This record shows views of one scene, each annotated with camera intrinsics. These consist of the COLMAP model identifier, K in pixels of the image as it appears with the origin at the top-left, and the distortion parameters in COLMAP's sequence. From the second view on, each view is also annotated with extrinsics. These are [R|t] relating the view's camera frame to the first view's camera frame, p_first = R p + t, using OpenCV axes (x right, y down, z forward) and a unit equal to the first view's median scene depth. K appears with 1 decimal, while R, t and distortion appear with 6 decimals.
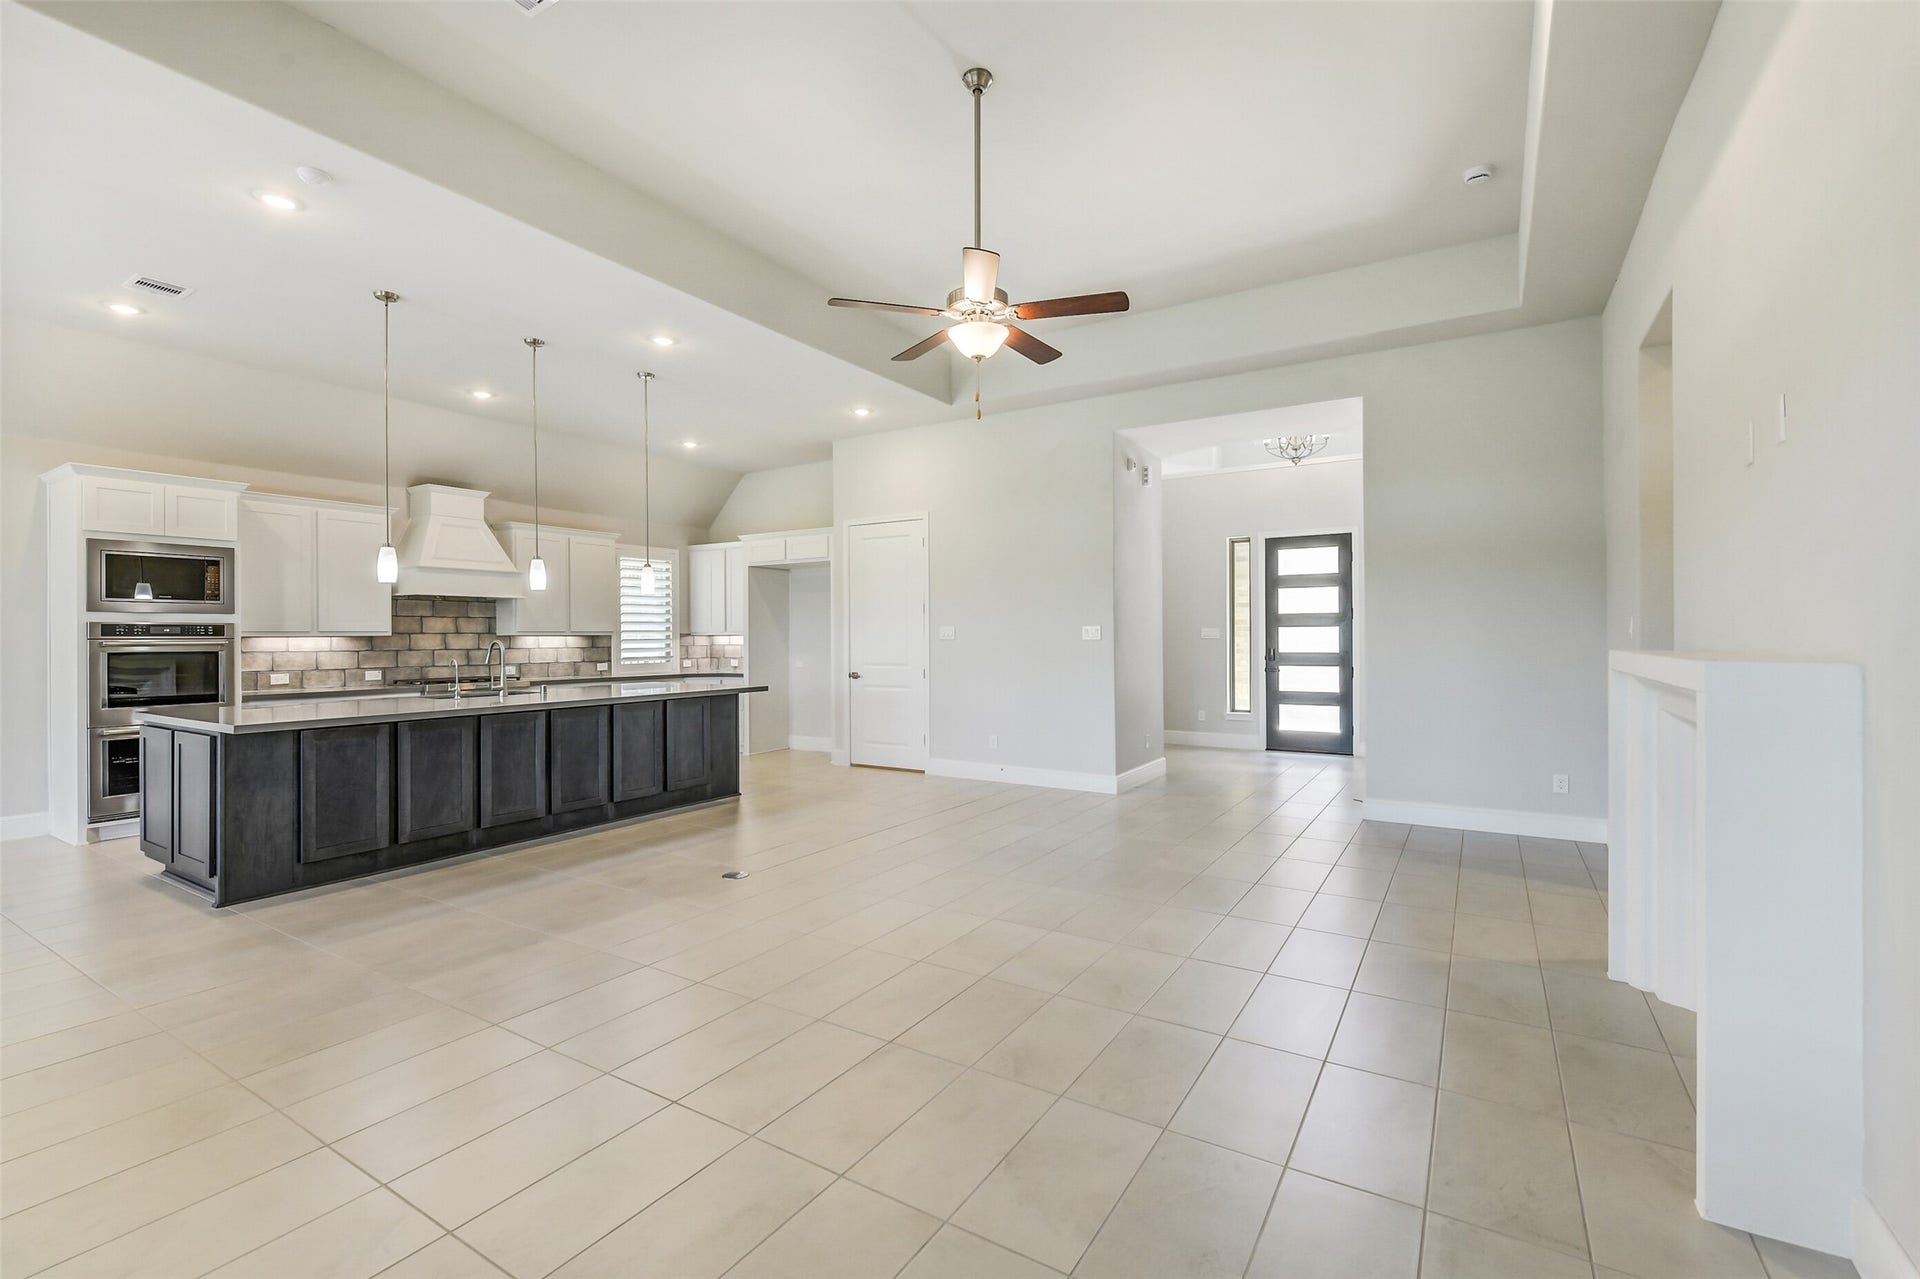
lens RADIAL K [[835.1, 0, 972.3], [0, 835.1, 634.8], [0, 0, 1]] dist [0.001743, -0.001794]
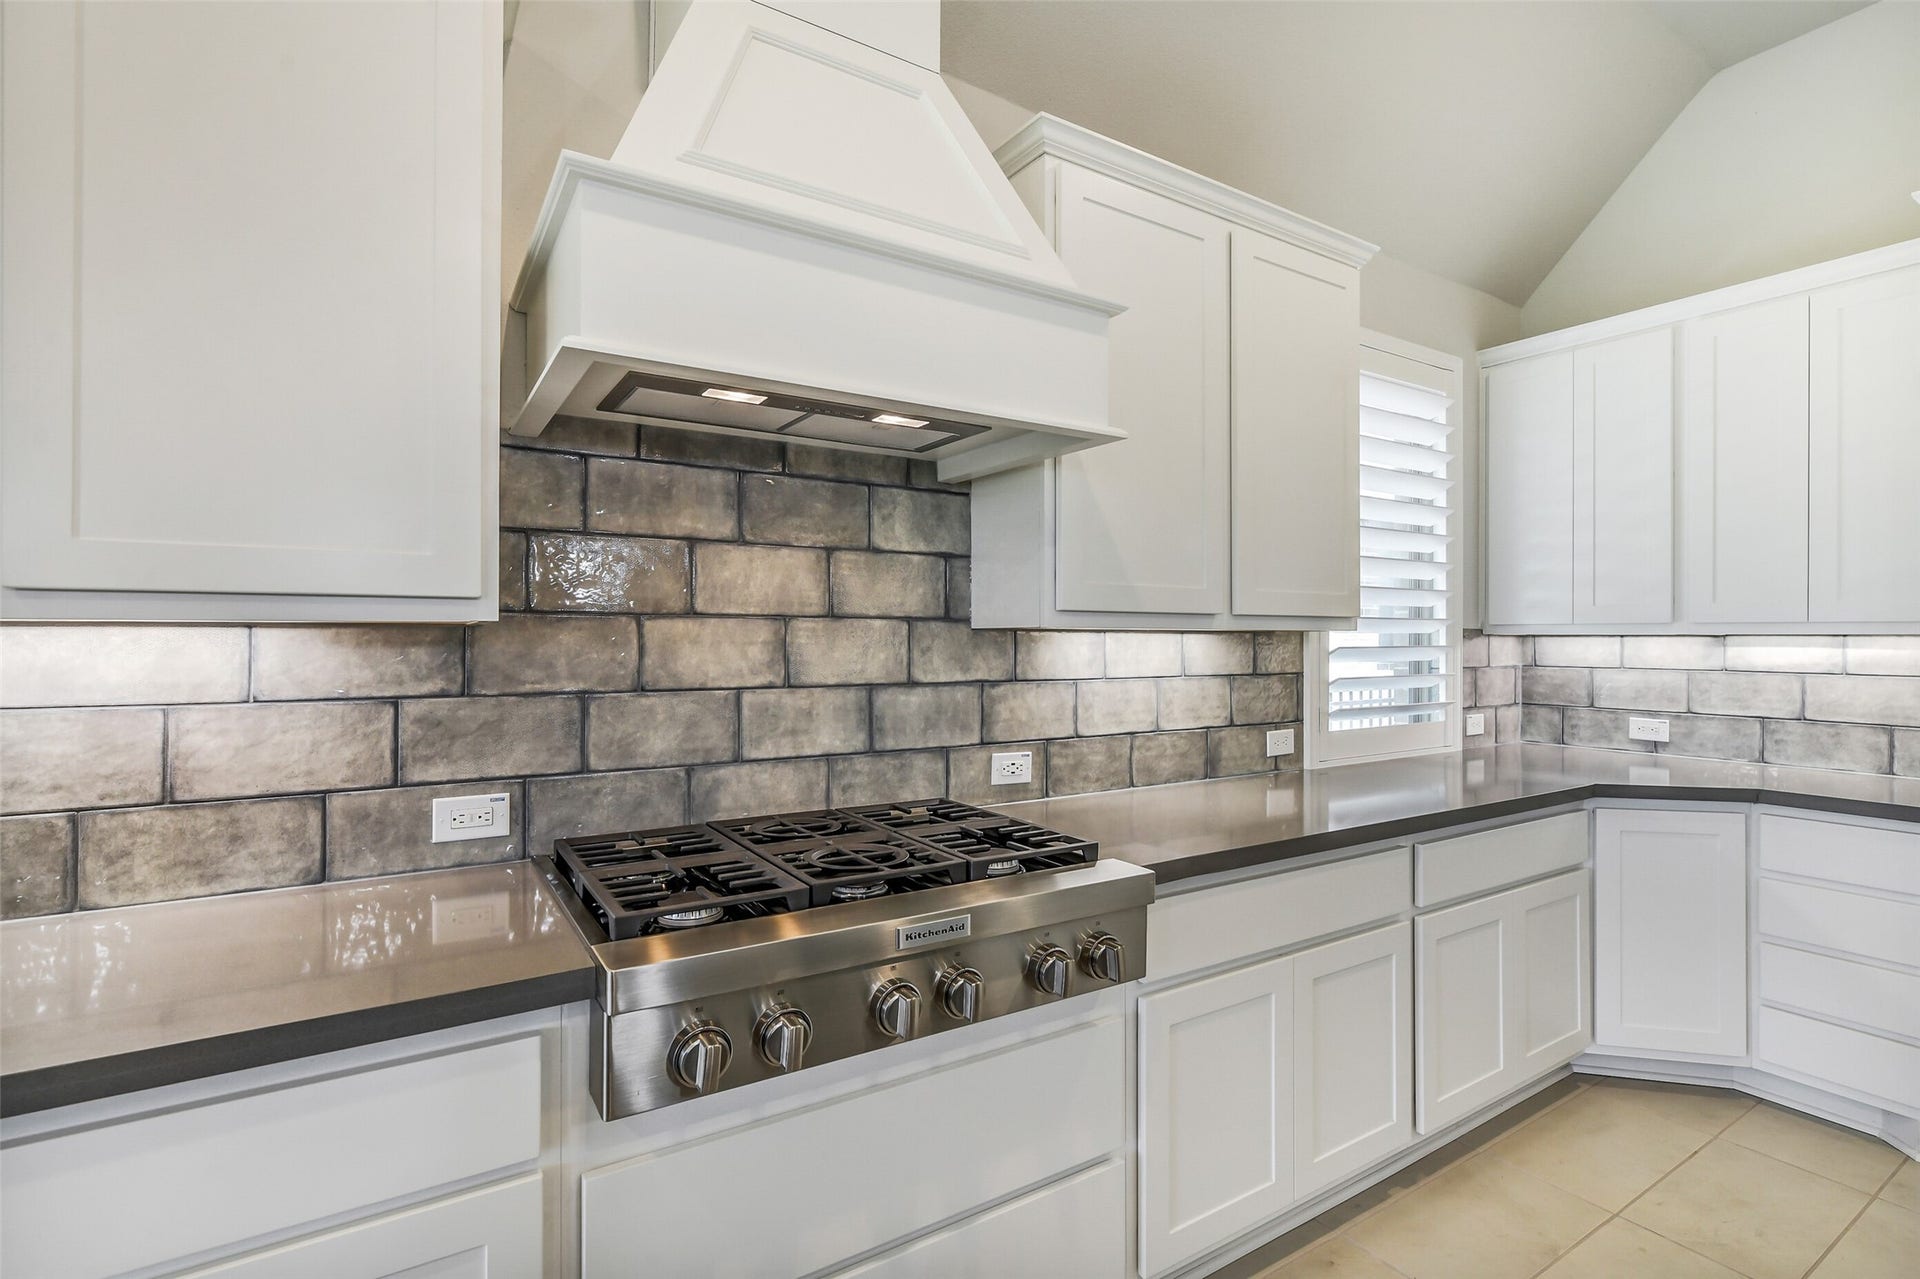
lens RADIAL K [[893.0, 0, 965.9], [0, 893.0, 643.5], [0, 0, 1]] dist [-0.010738, -0.000259]
pose [[0.901304, 0.013176, -0.432987, -0.538343], [-0.009030, 0.999892, 0.011631, 0.002801], [0.433093, -0.006574, 0.901325, 0.897744]]
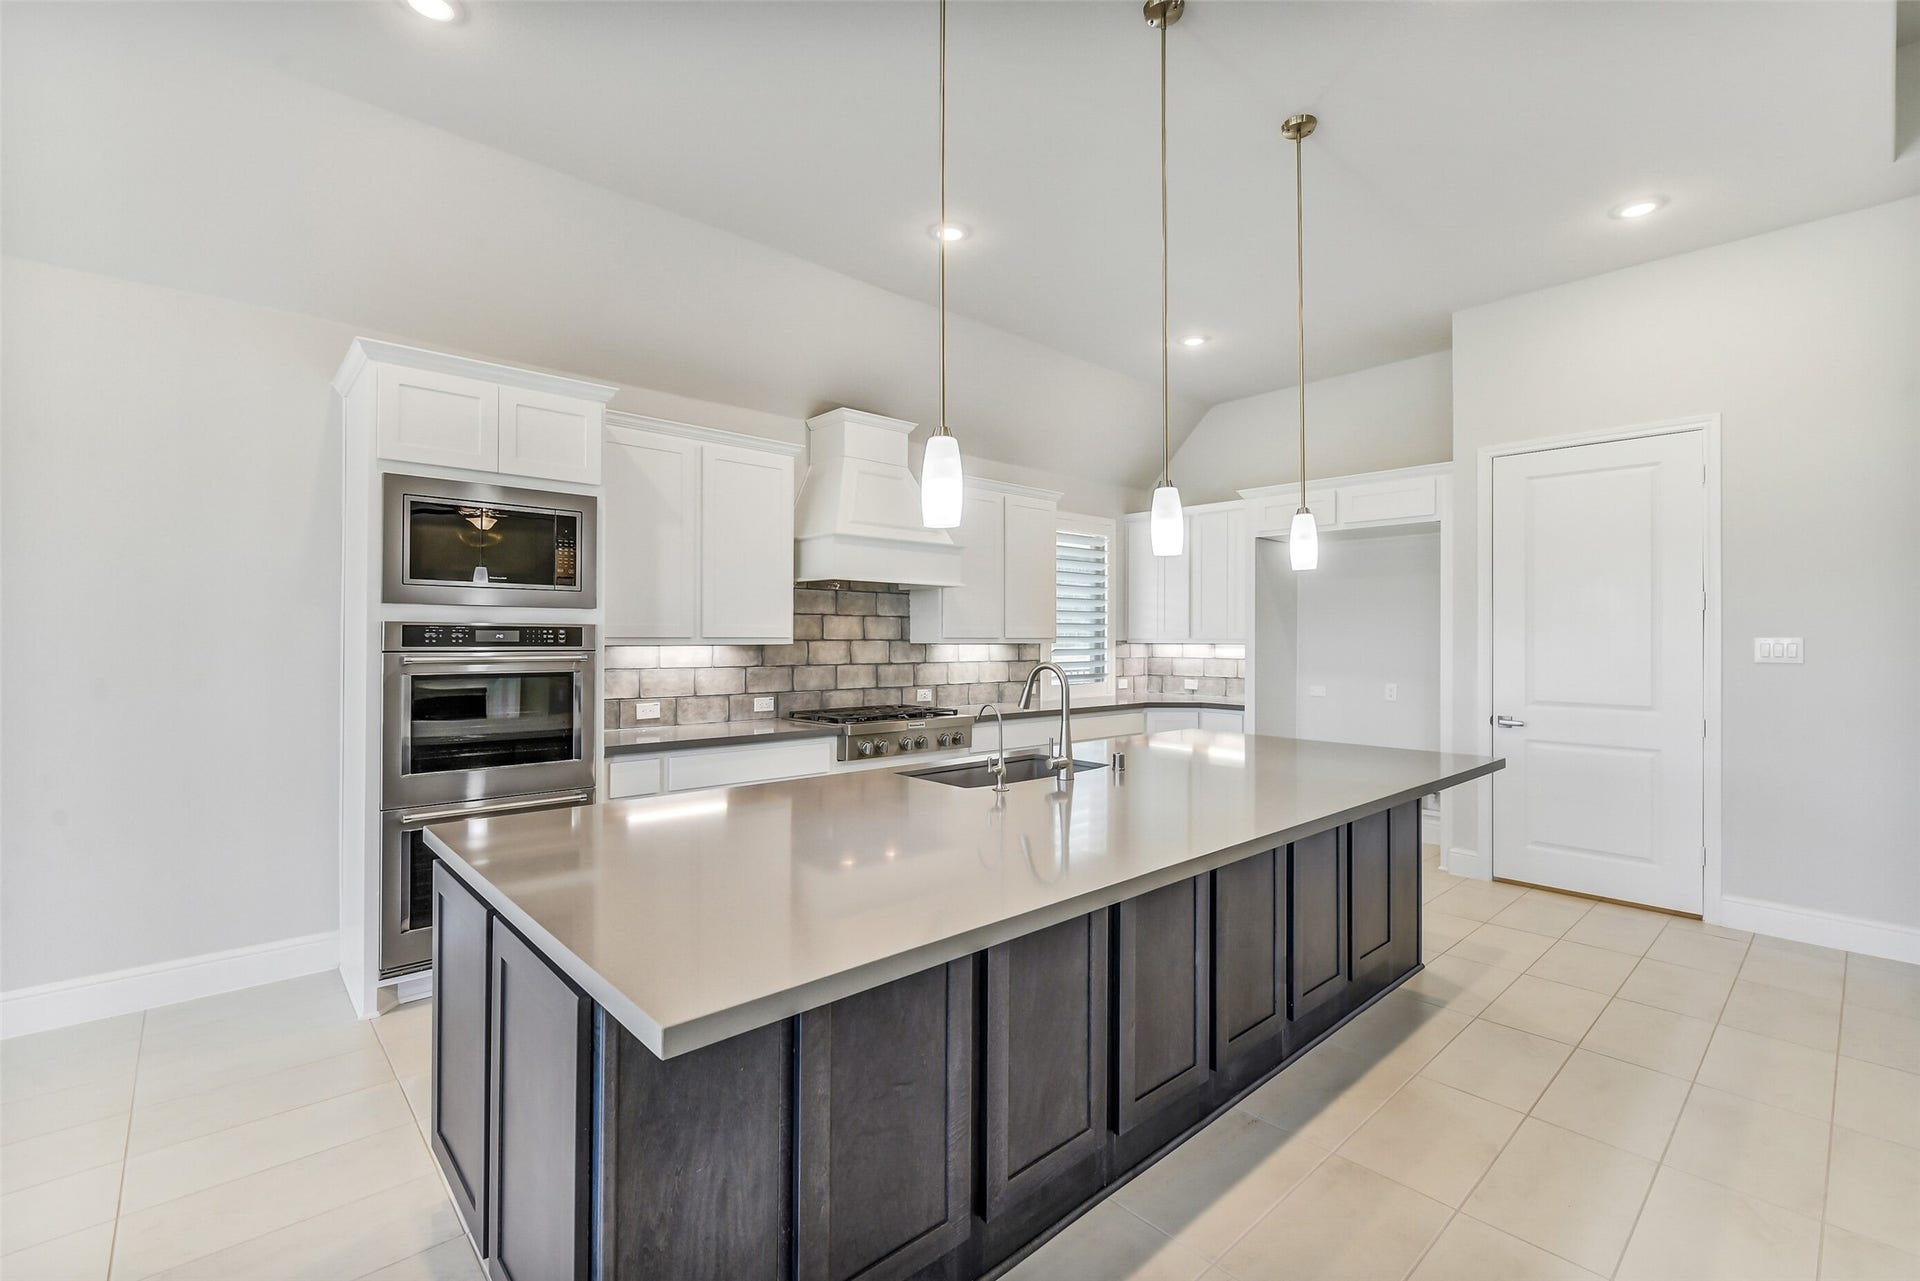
lens RADIAL K [[835.1, 0, 973.2], [0, 835.1, 632.9], [0, 0, 1]] dist [0.001743, -0.001794]
pose [[0.963703, 0.008457, -0.266842, -0.402704], [-0.009366, 0.999954, -0.002134, -0.007605], [0.266812, 0.004556, 0.963738, 0.431768]]
